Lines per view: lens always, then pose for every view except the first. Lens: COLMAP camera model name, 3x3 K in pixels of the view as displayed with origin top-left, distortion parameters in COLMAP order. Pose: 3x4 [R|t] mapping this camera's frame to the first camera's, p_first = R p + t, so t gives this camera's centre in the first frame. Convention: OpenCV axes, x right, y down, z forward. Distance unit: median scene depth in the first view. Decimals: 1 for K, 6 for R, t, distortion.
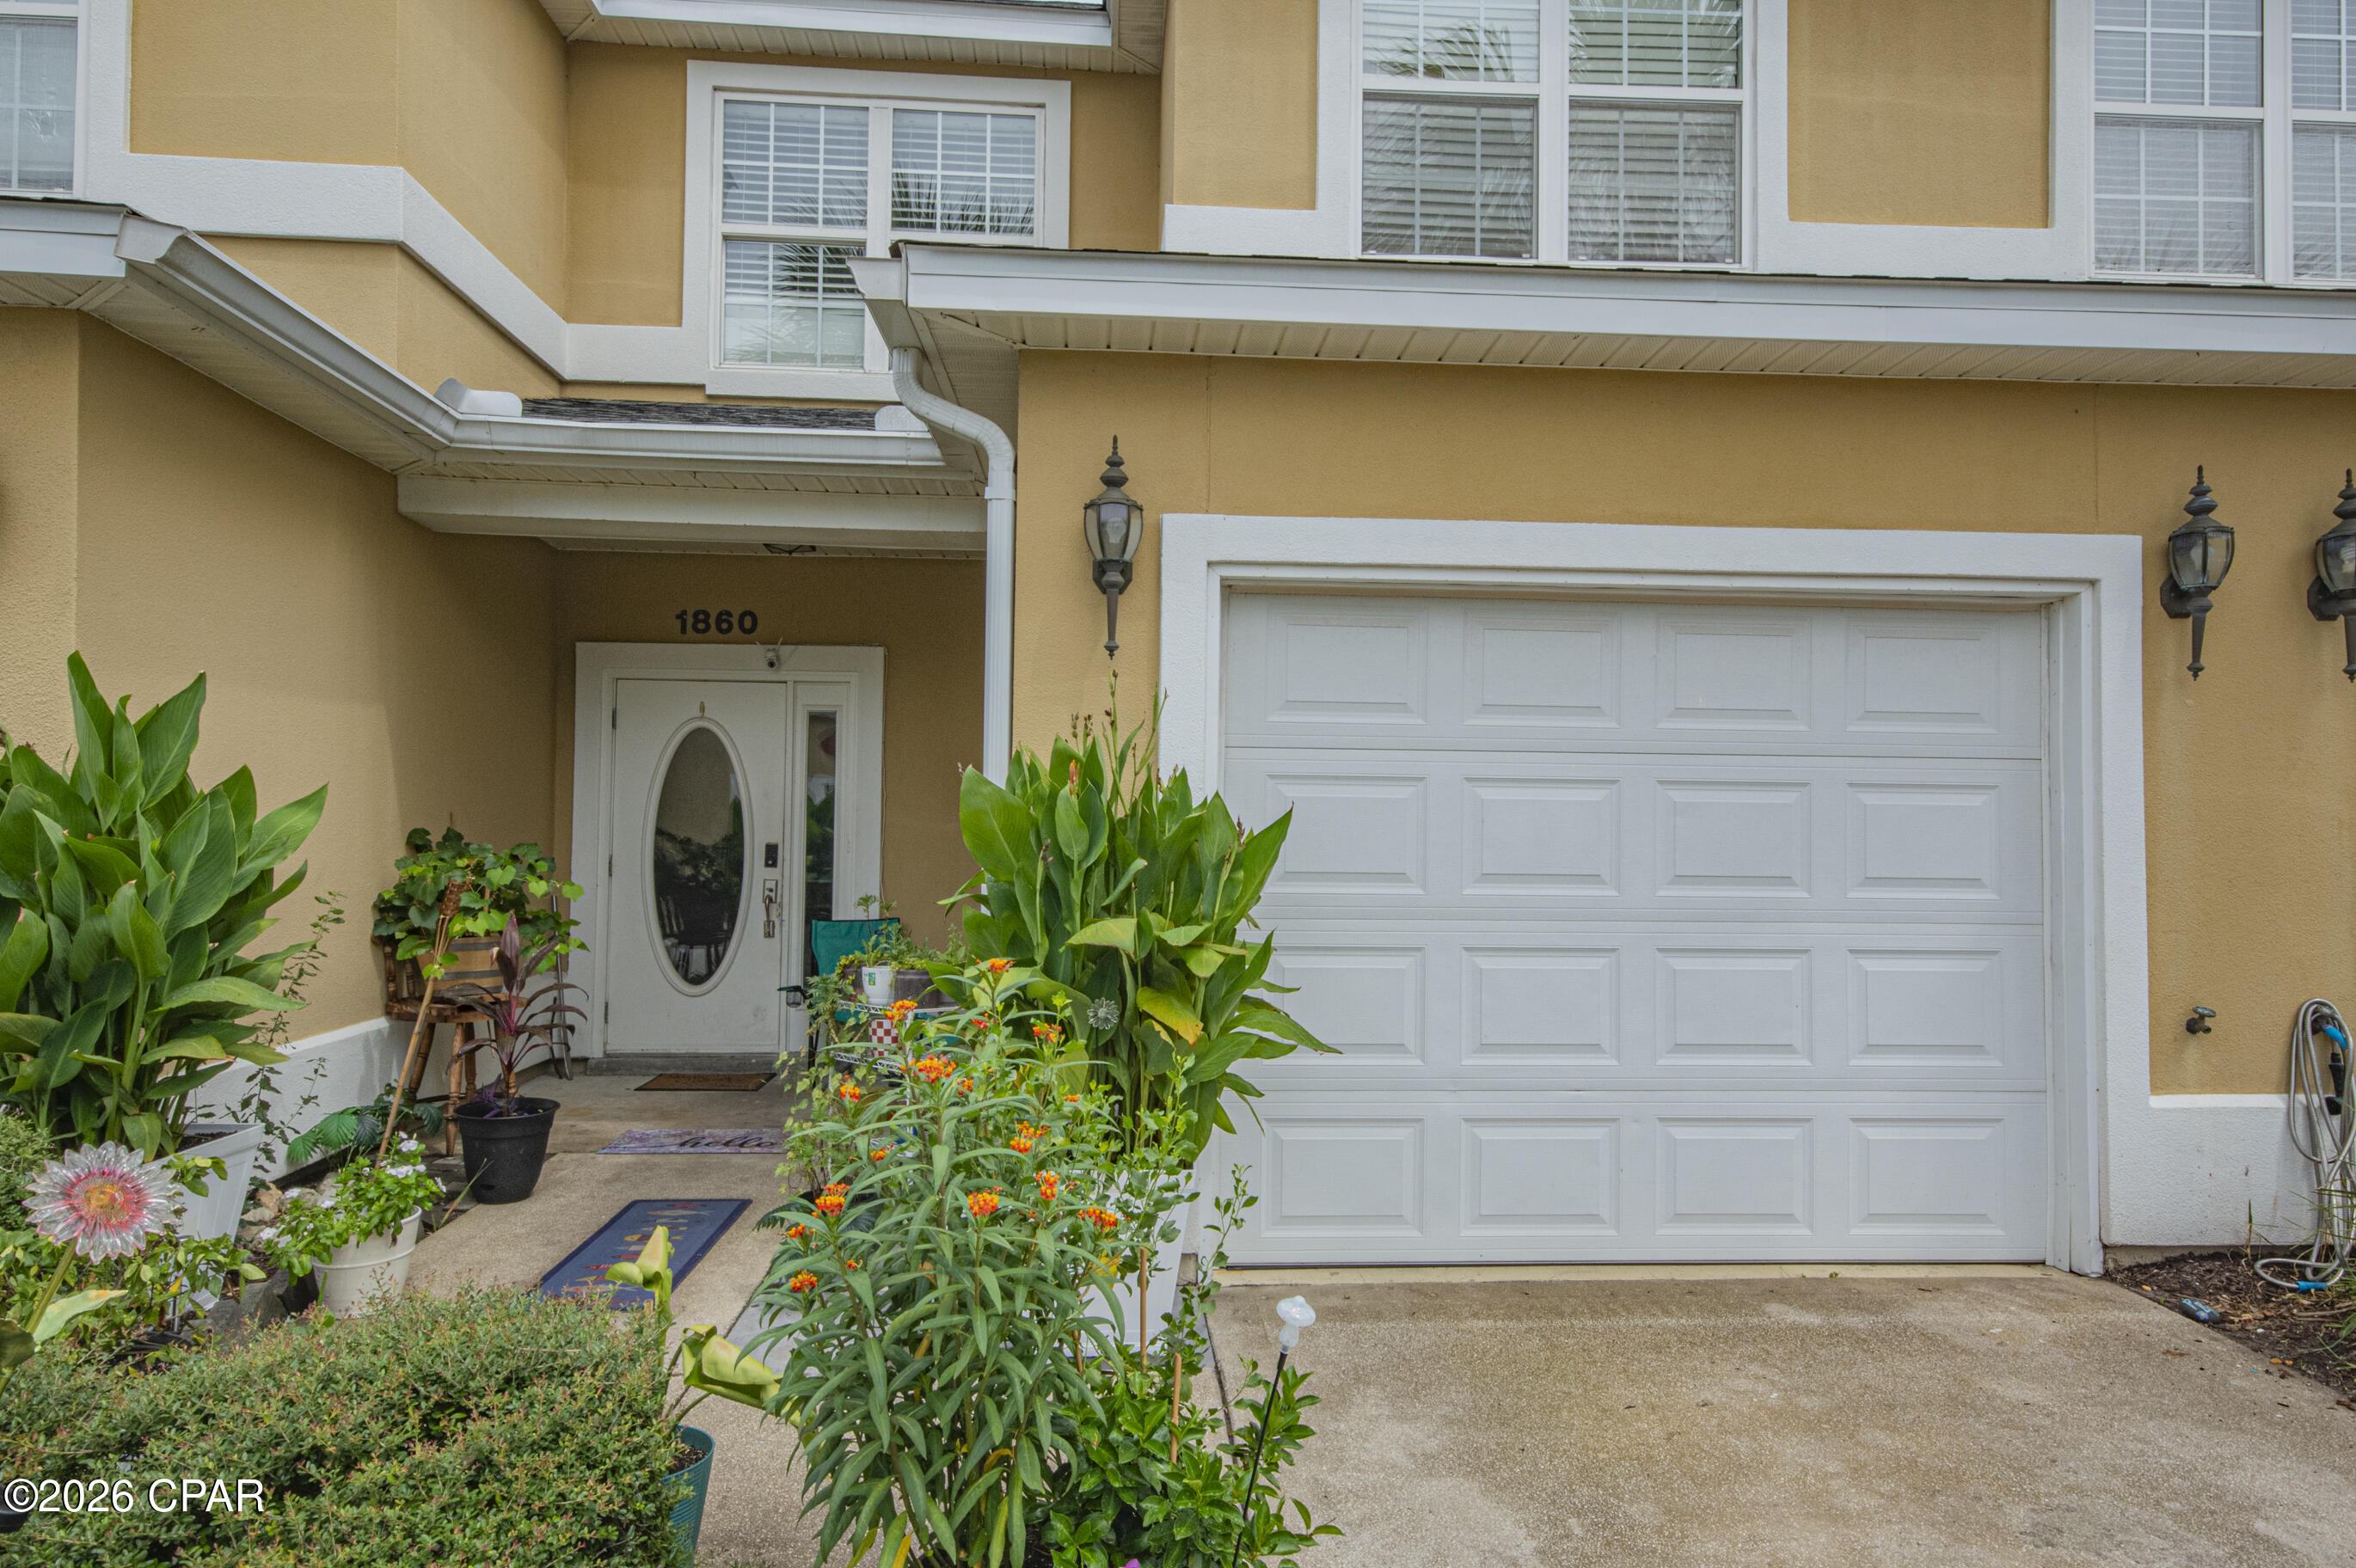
lens RADIAL K [[1426.7, 0, 1172.7], [0, 1426.7, 782.5], [0, 0, 1]] dist [0.031713, 0.003216]
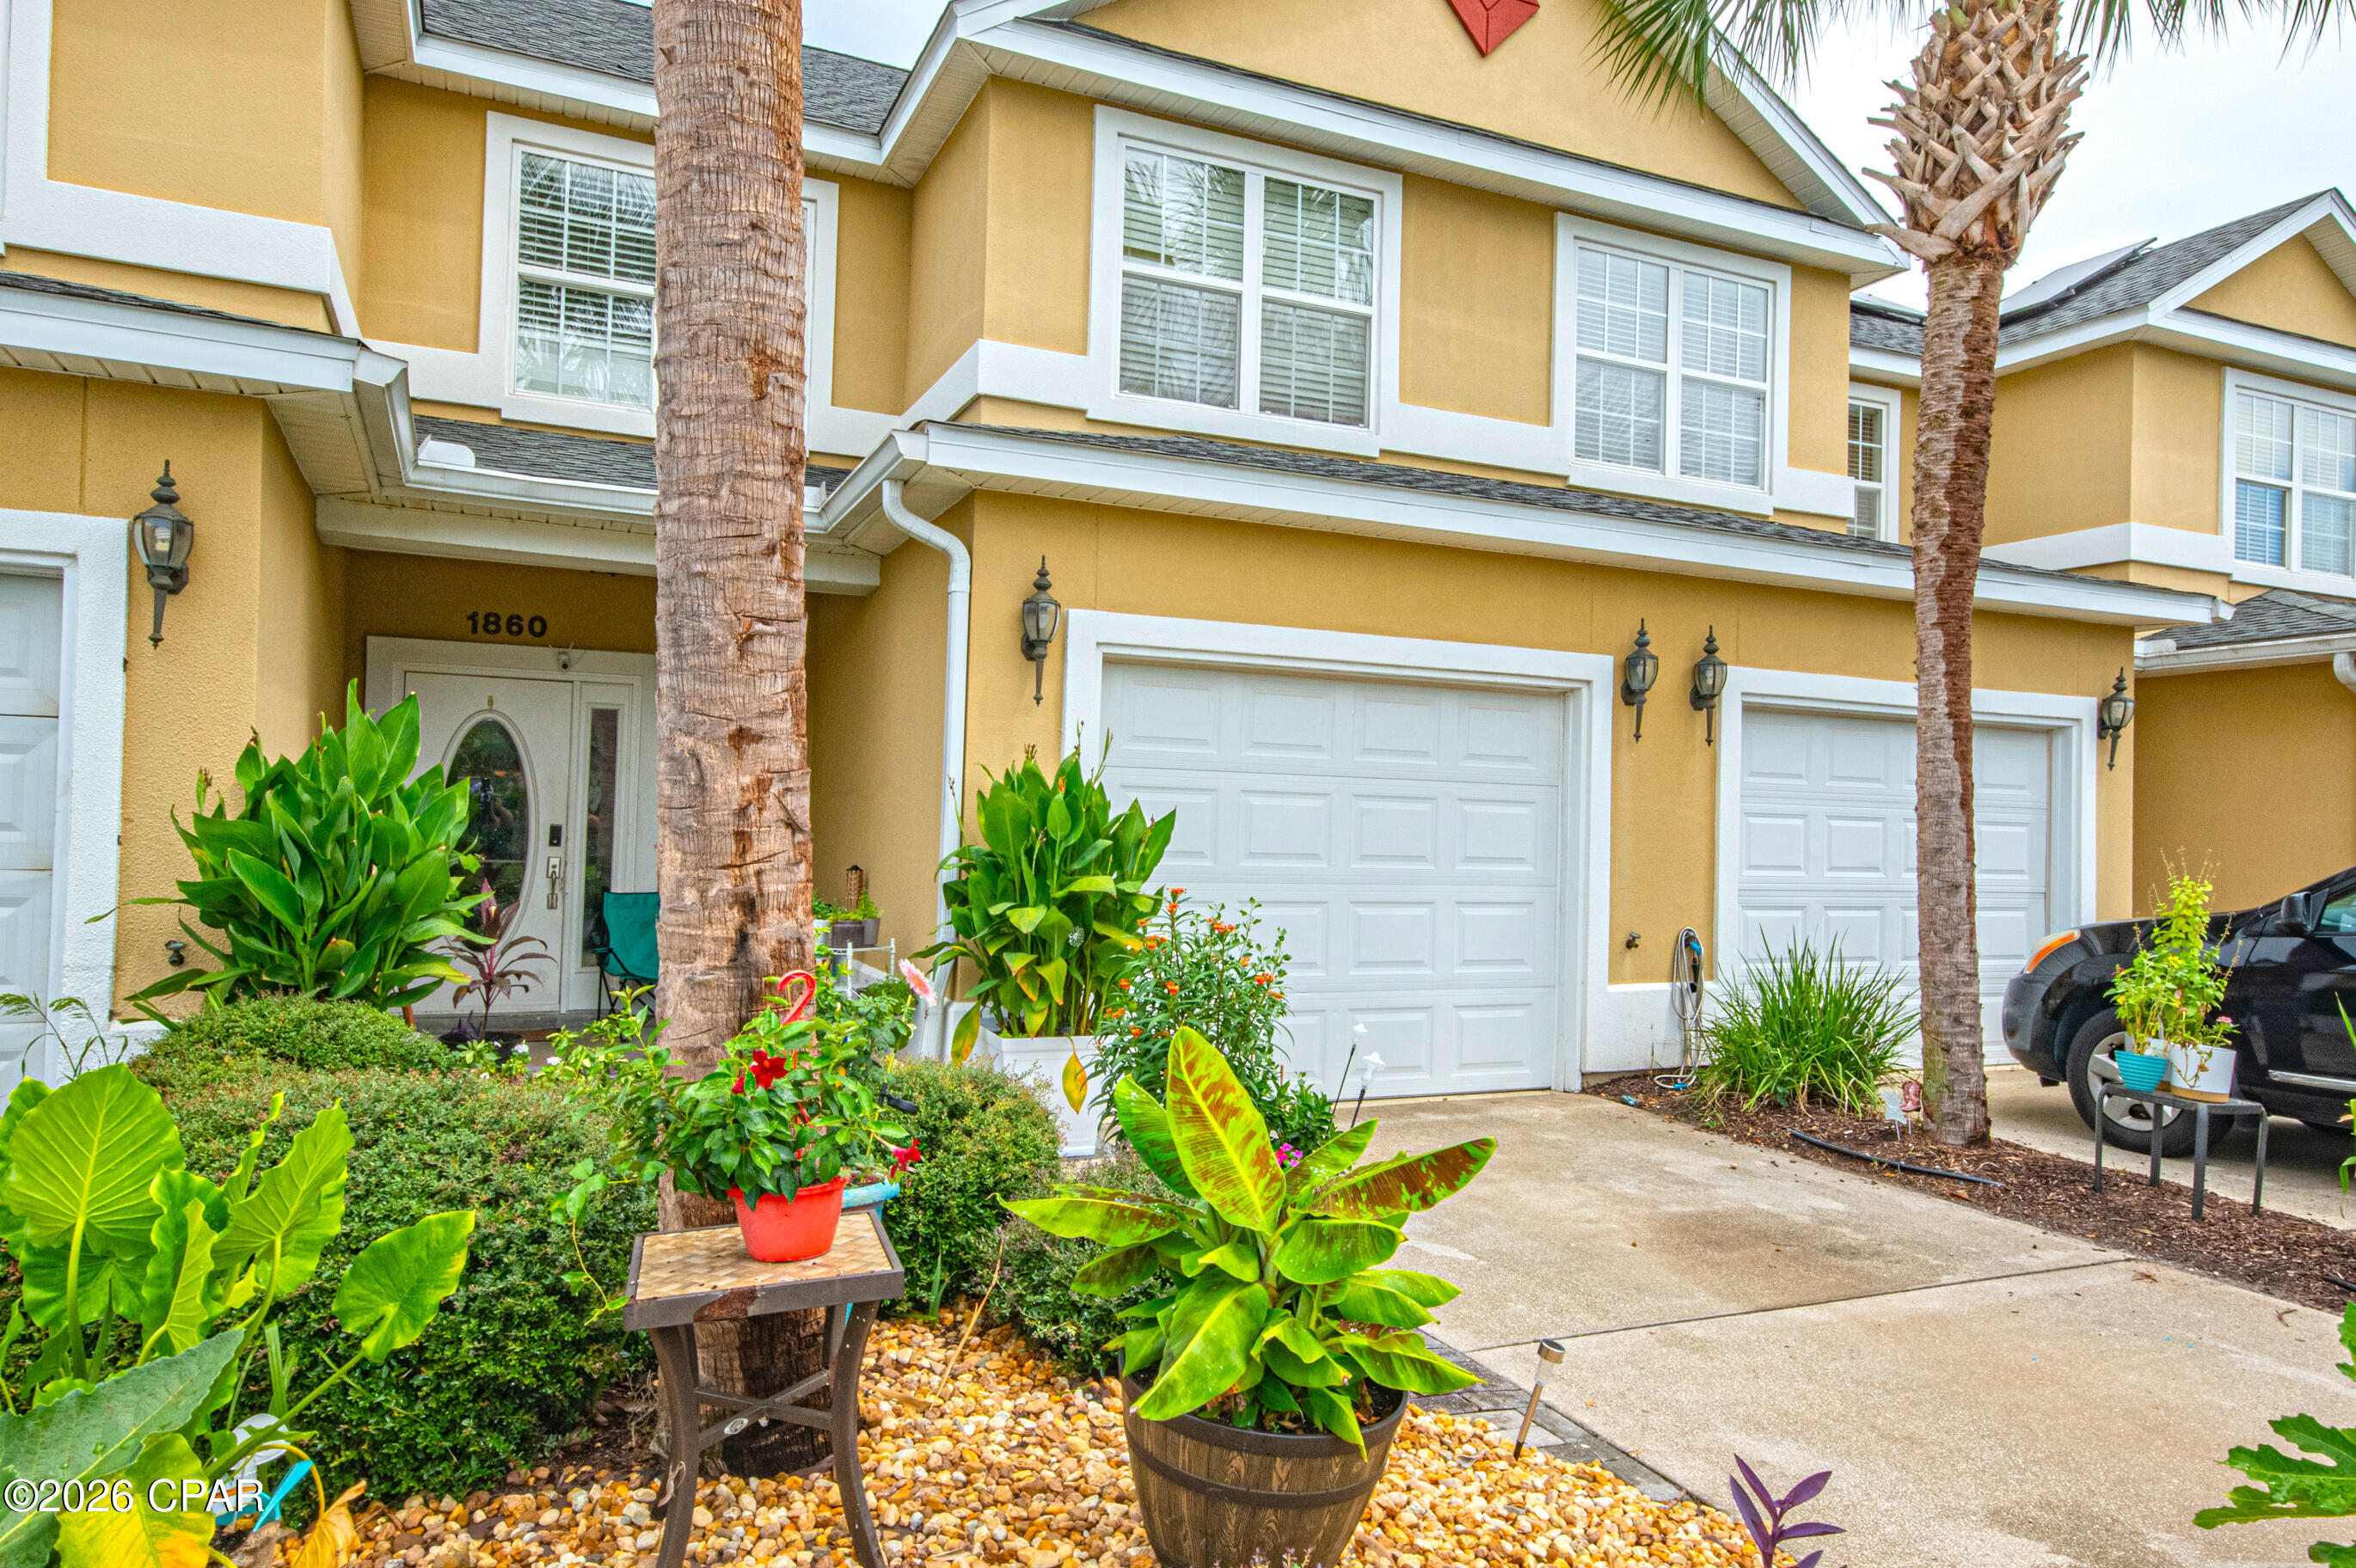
lens RADIAL K [[1426.7, 0, 1179.2], [0, 1426.7, 791.2], [0, 0, 1]] dist [0.031713, 0.003216]
pose [[0.942530, 0.022478, 0.333365, -0.362053], [-0.026985, 0.999596, 0.008893, -0.013401], [-0.333030, -0.017378, 0.942756, -0.409309]]
